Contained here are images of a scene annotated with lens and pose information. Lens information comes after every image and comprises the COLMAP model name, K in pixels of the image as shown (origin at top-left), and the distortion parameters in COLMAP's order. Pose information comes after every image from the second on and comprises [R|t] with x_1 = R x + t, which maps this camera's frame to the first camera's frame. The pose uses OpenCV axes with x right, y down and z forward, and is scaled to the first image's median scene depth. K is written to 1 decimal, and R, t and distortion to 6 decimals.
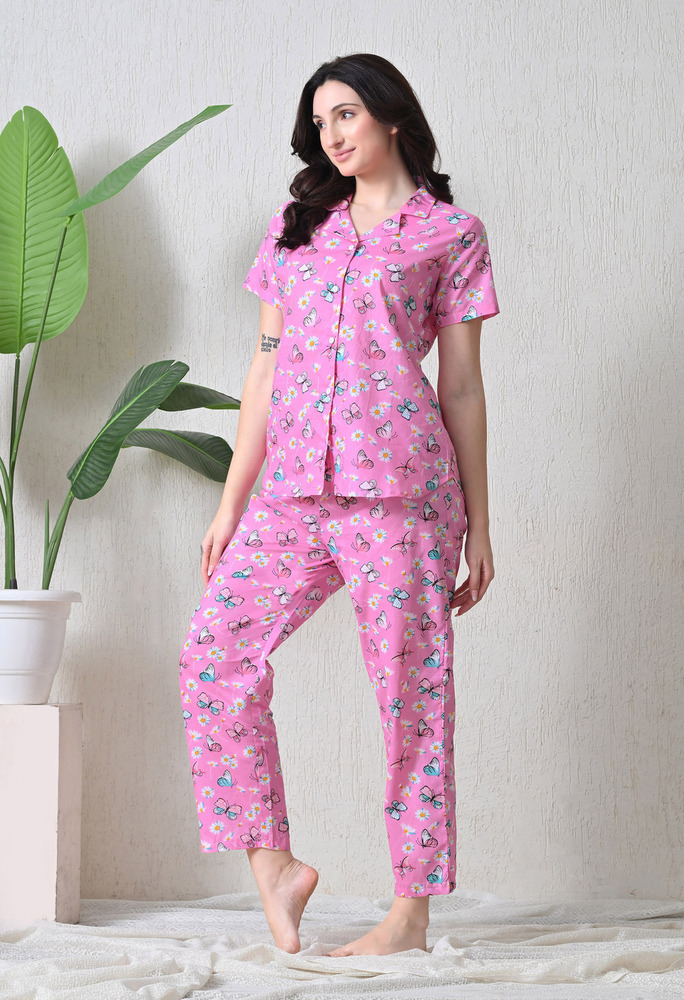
lens RADIAL K [[2275.4, 0, 342.0], [0, 2275.4, 500.0], [0, 0, 1]] dist [0.019327, -0.229540]
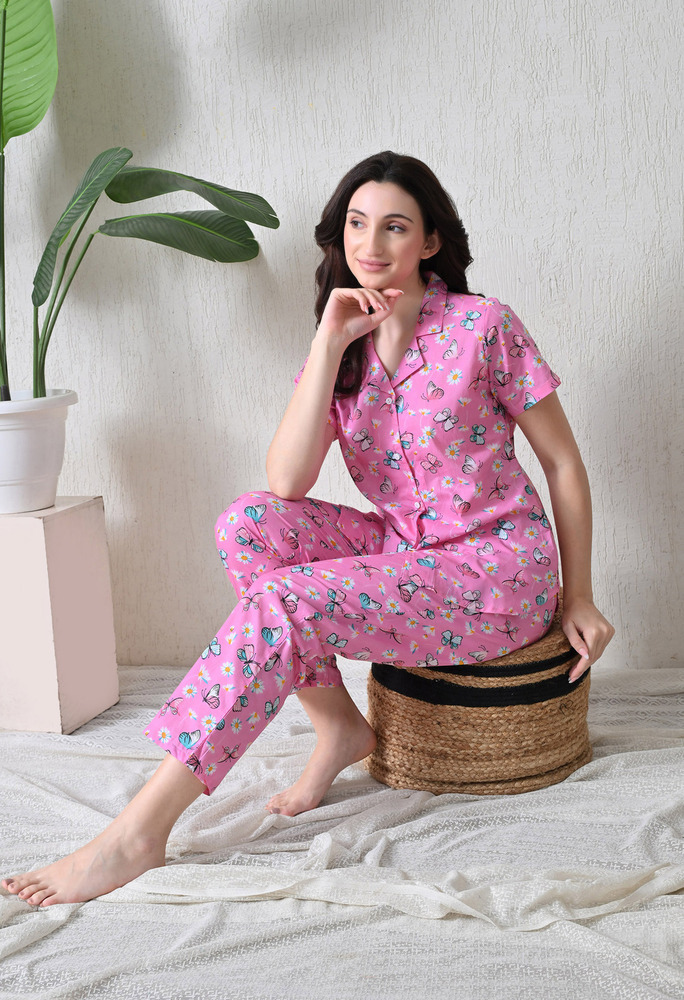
lens RADIAL K [[1366.2, 0, 341.5], [0, 1366.2, 468.7], [0, 0, 1]] dist [0.005545, -0.008482]
pose [[0.974351, -0.034118, -0.222432, 0.121669], [0.079092, 0.977299, 0.196550, -0.032833], [0.210676, -0.209101, 0.954930, 0.426523]]
